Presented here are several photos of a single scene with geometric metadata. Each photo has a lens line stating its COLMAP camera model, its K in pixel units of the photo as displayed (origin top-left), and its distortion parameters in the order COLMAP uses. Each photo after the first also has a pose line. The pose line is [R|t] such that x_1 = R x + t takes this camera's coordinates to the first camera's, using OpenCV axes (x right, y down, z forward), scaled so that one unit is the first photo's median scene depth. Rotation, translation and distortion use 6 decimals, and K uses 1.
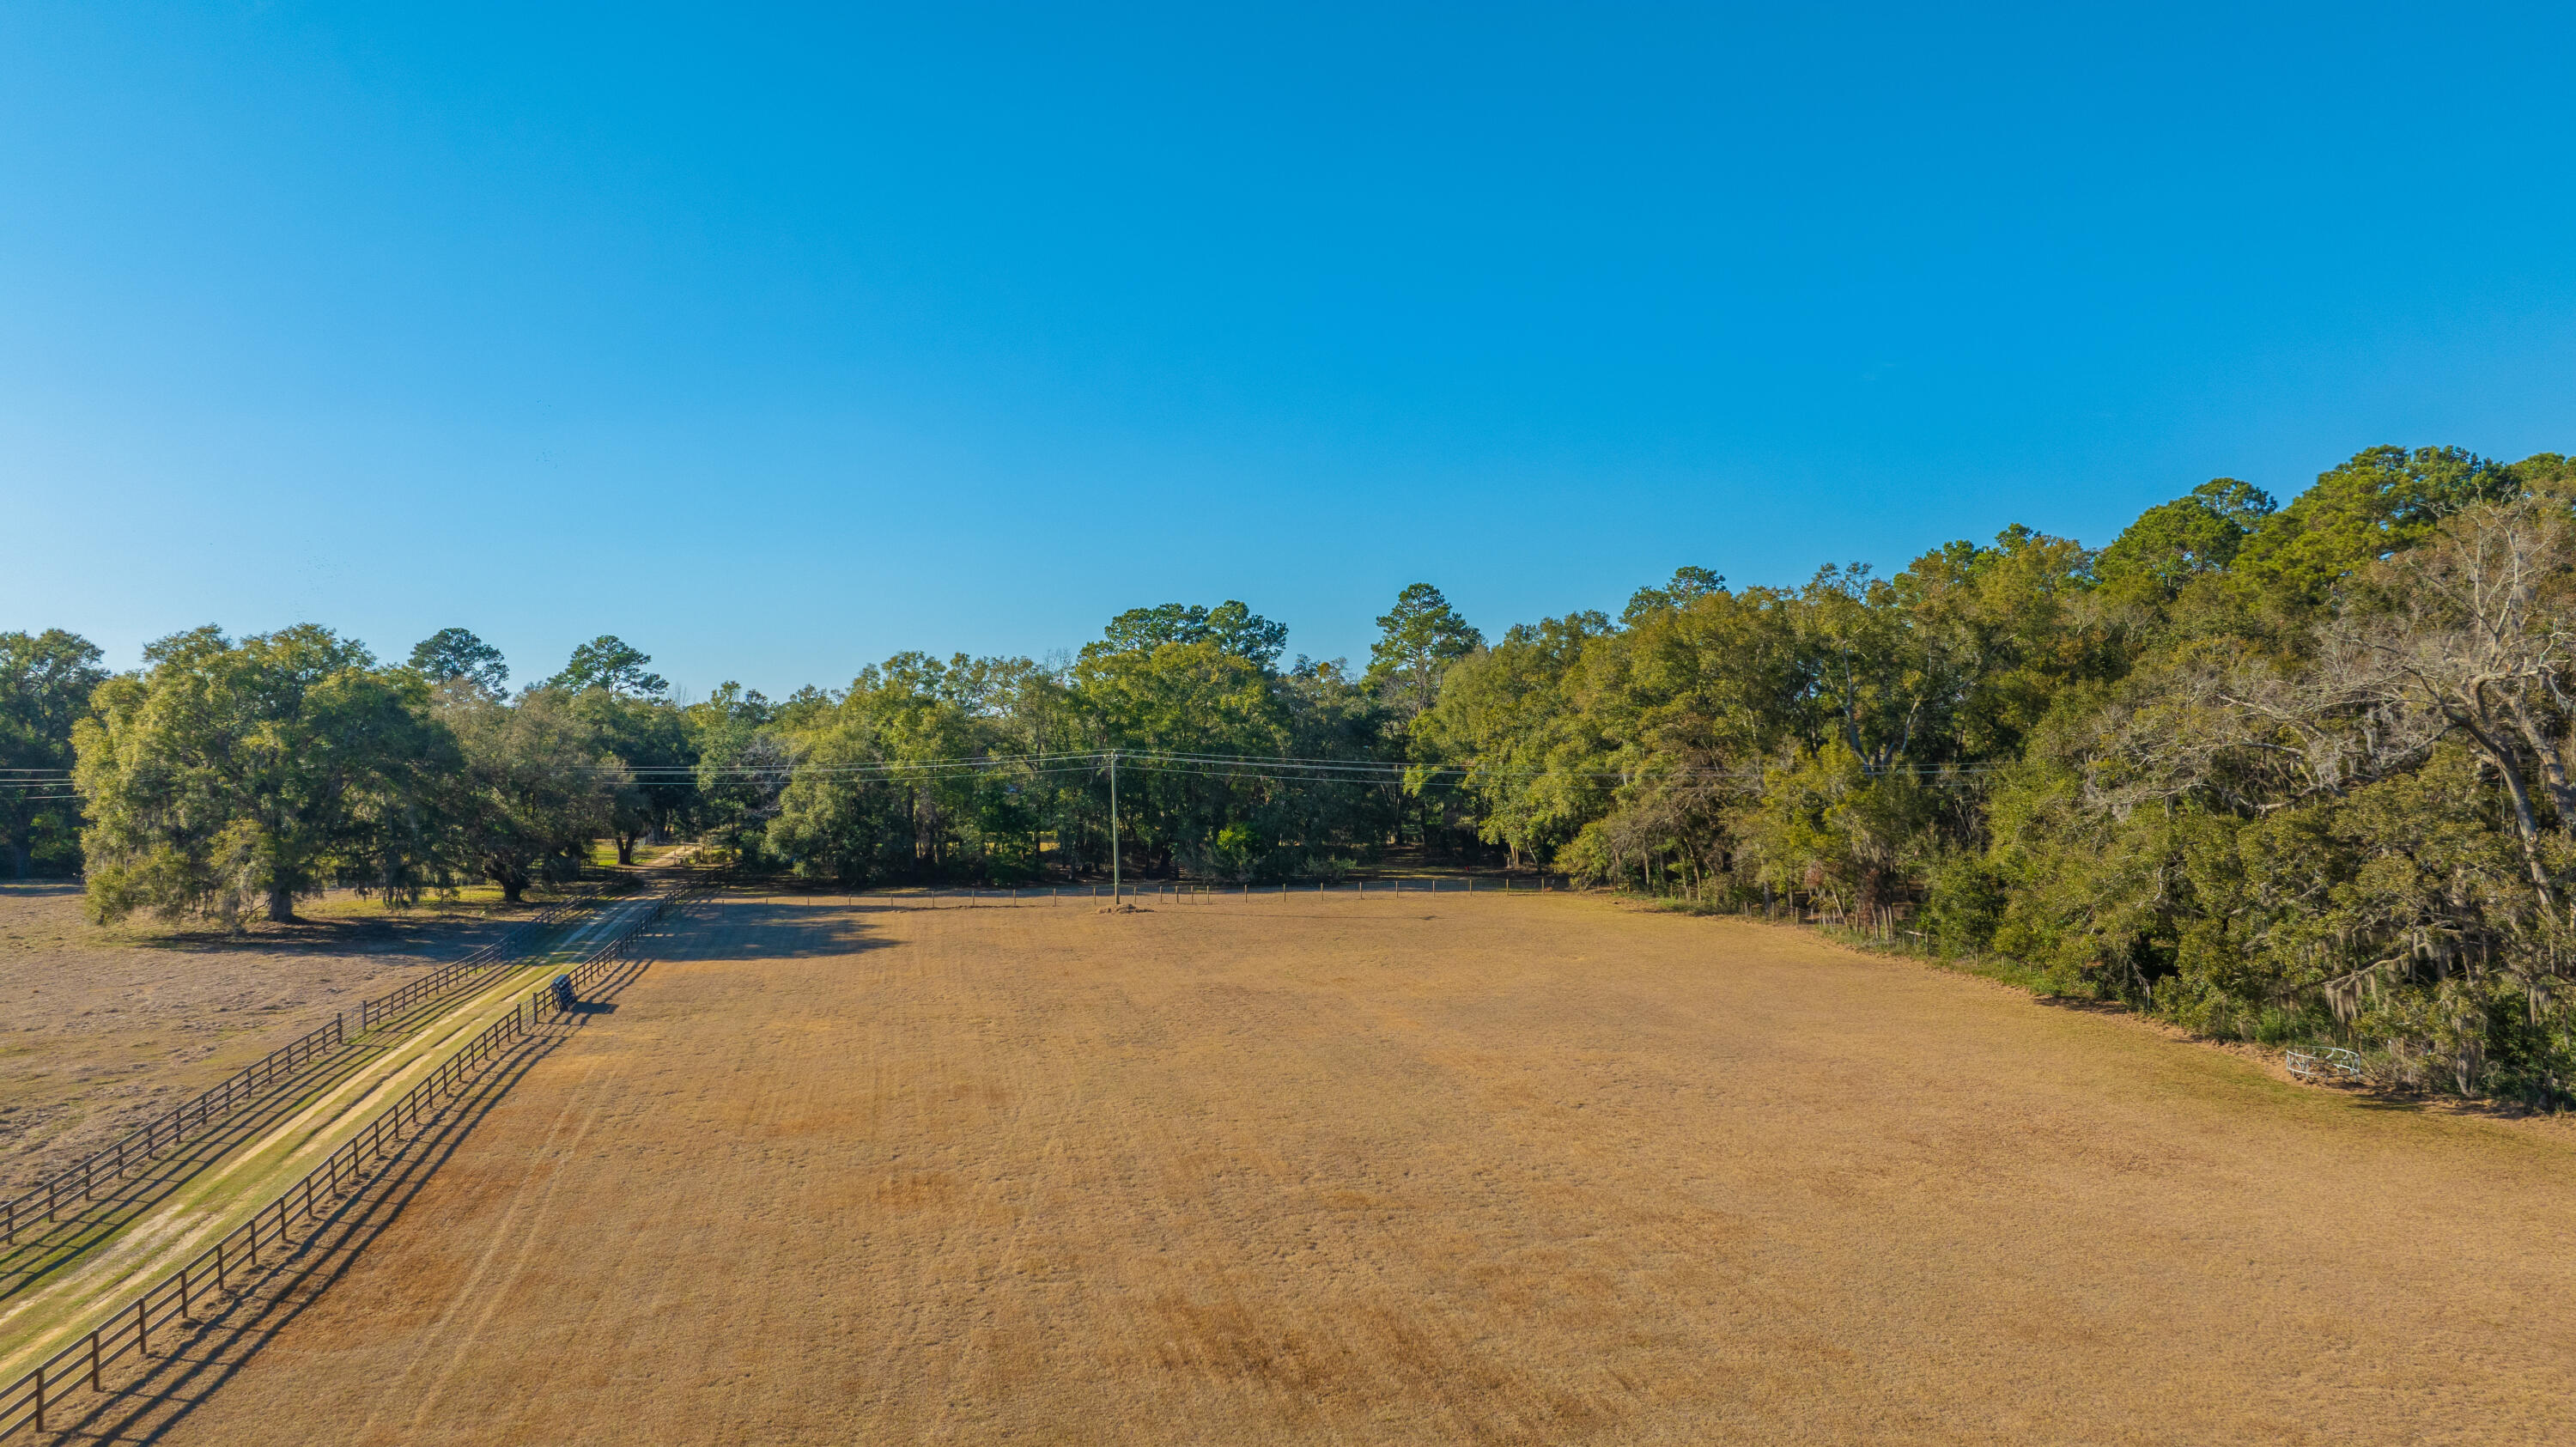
lens RADIAL K [[1811.9, 0, 1288.0], [0, 1811.9, 723.5], [0, 0, 1]] dist [-0.018762, -0.005044]
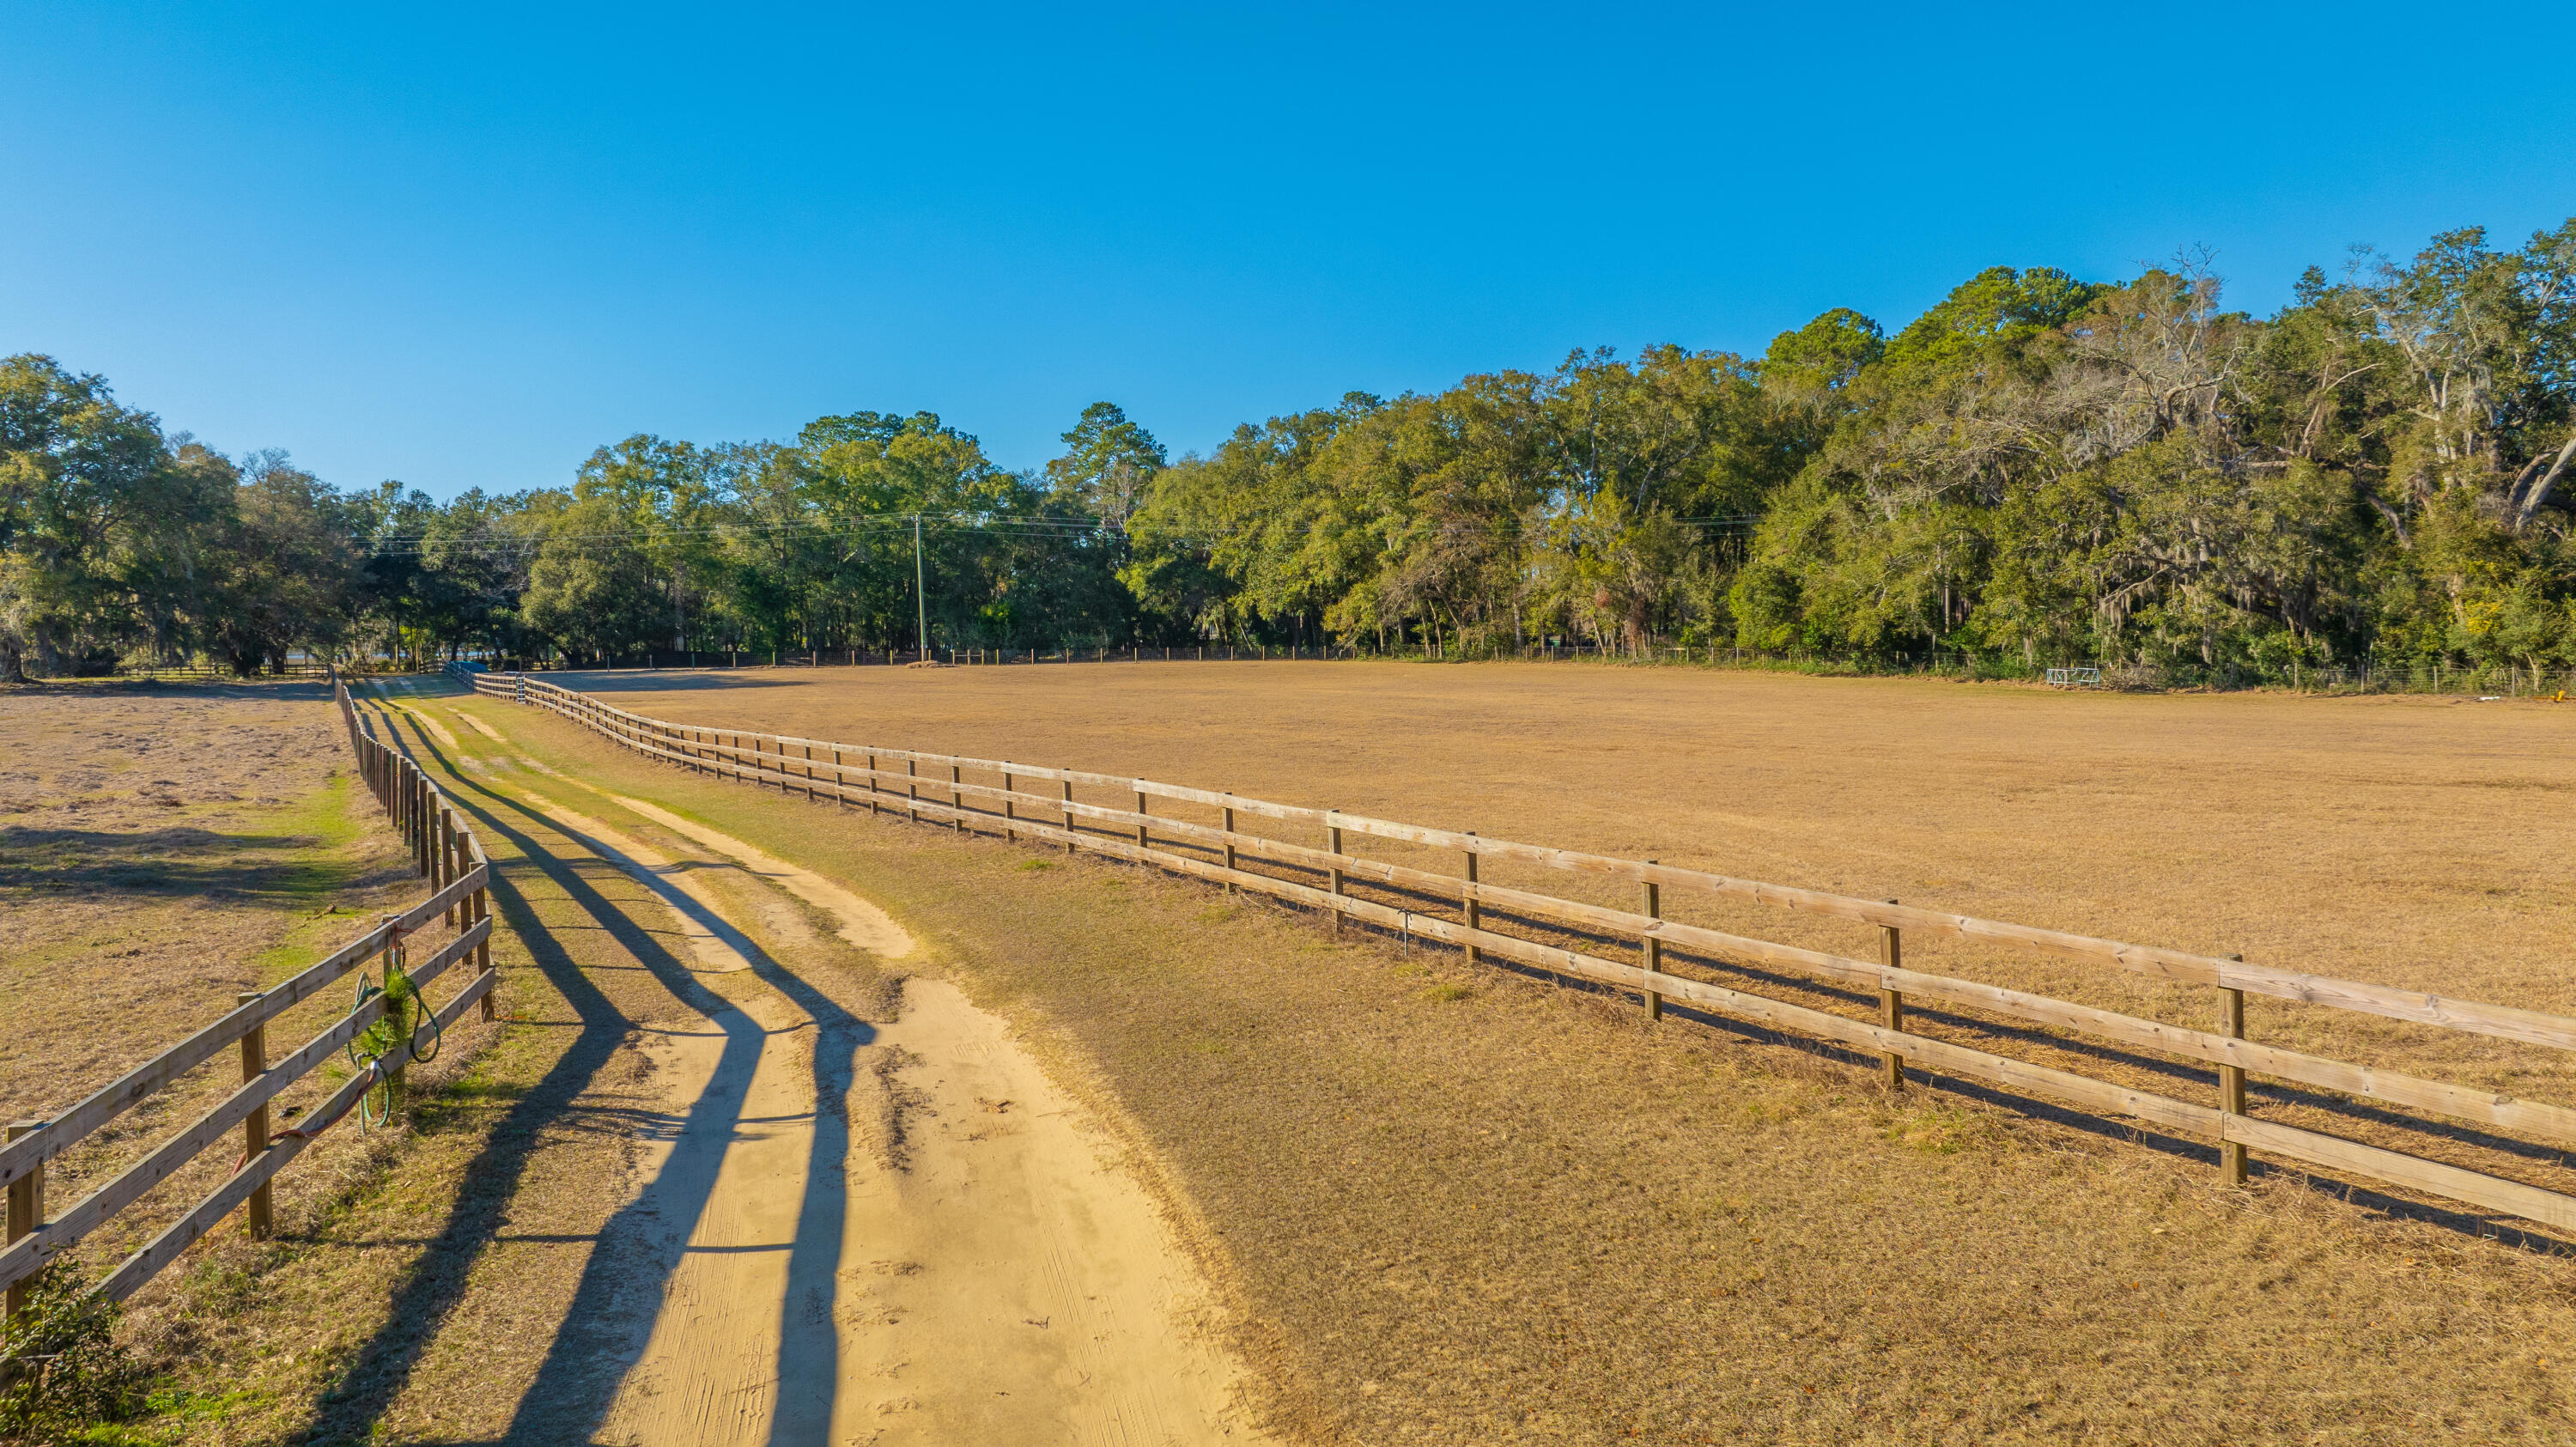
lens RADIAL K [[1811.9, 0, 1288.0], [0, 1811.9, 723.5], [0, 0, 1]] dist [-0.021917, 0.006997]
pose [[0.961116, -0.016513, 0.275650, -0.185259], [0.001150, 0.998441, 0.055806, 0.079644], [-0.276142, -0.053319, 0.959637, -0.061259]]
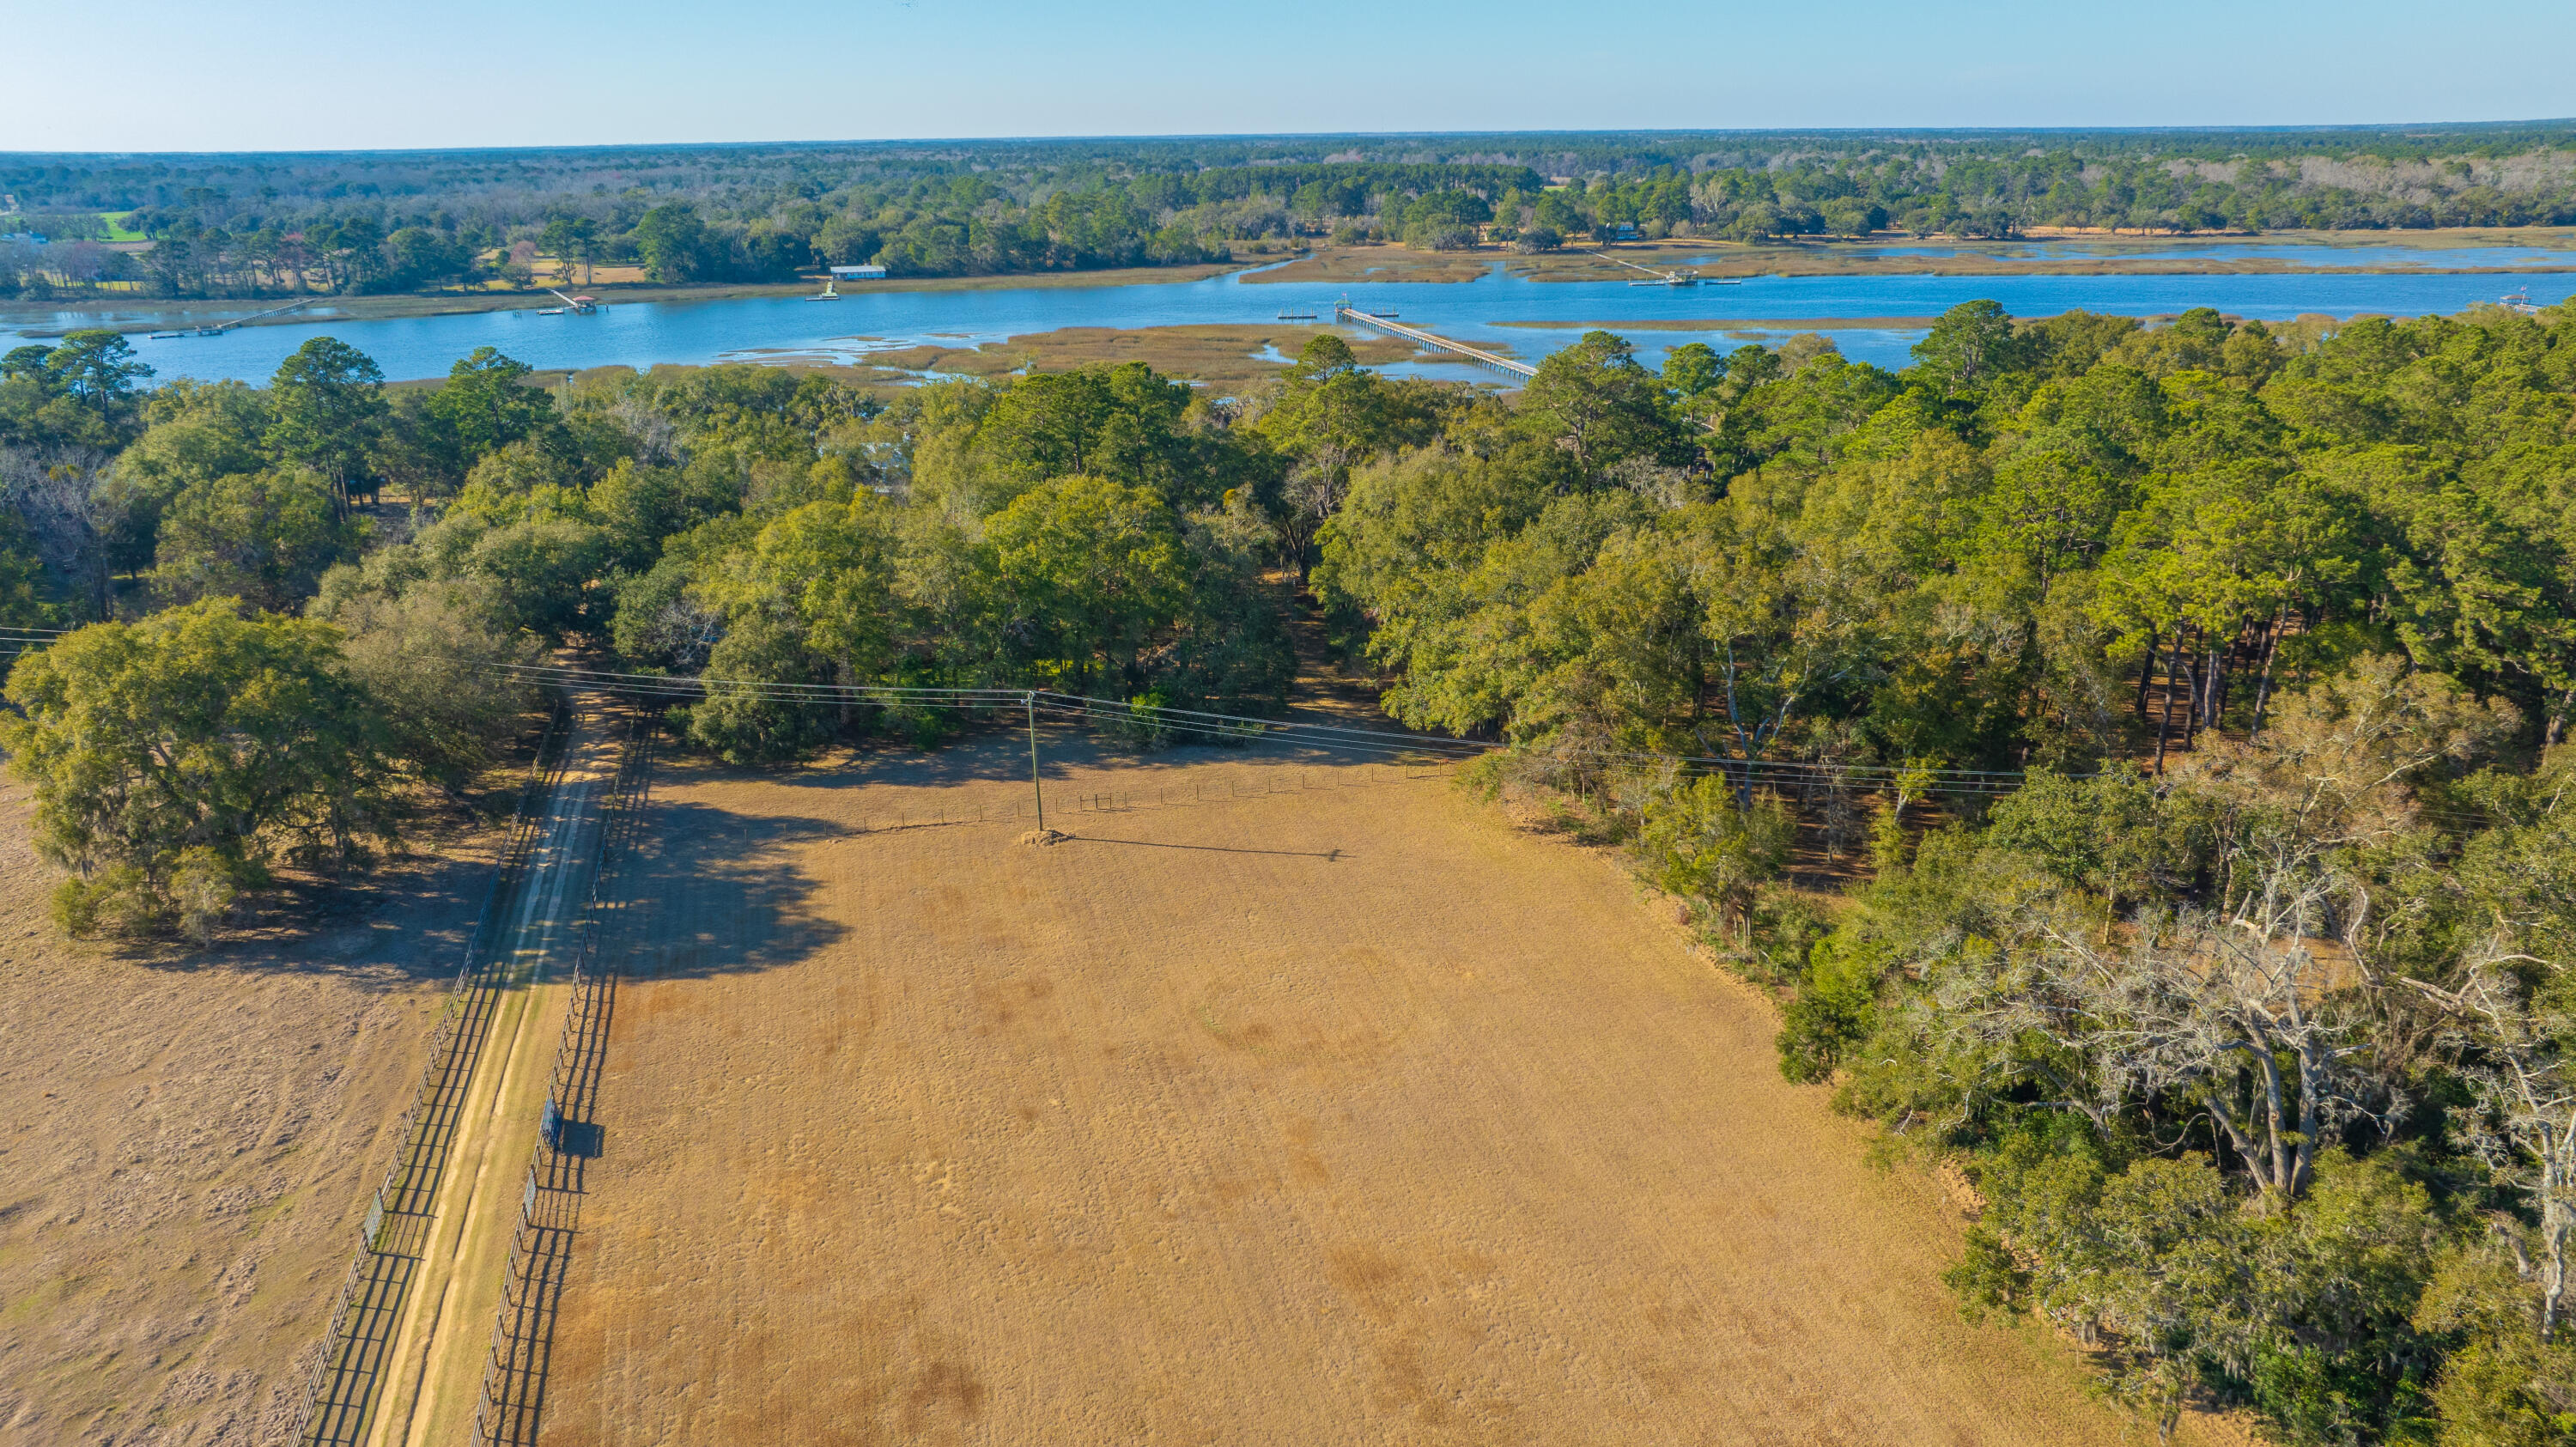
lens RADIAL K [[1811.9, 0, 1288.0], [0, 1811.9, 723.5], [0, 0, 1]] dist [-0.018762, -0.005044]
pose [[0.998559, -0.018715, 0.050298, -0.001498], [0.001803, 0.948391, 0.317100, -0.304885], [-0.053636, -0.316552, 0.947058, 0.004859]]
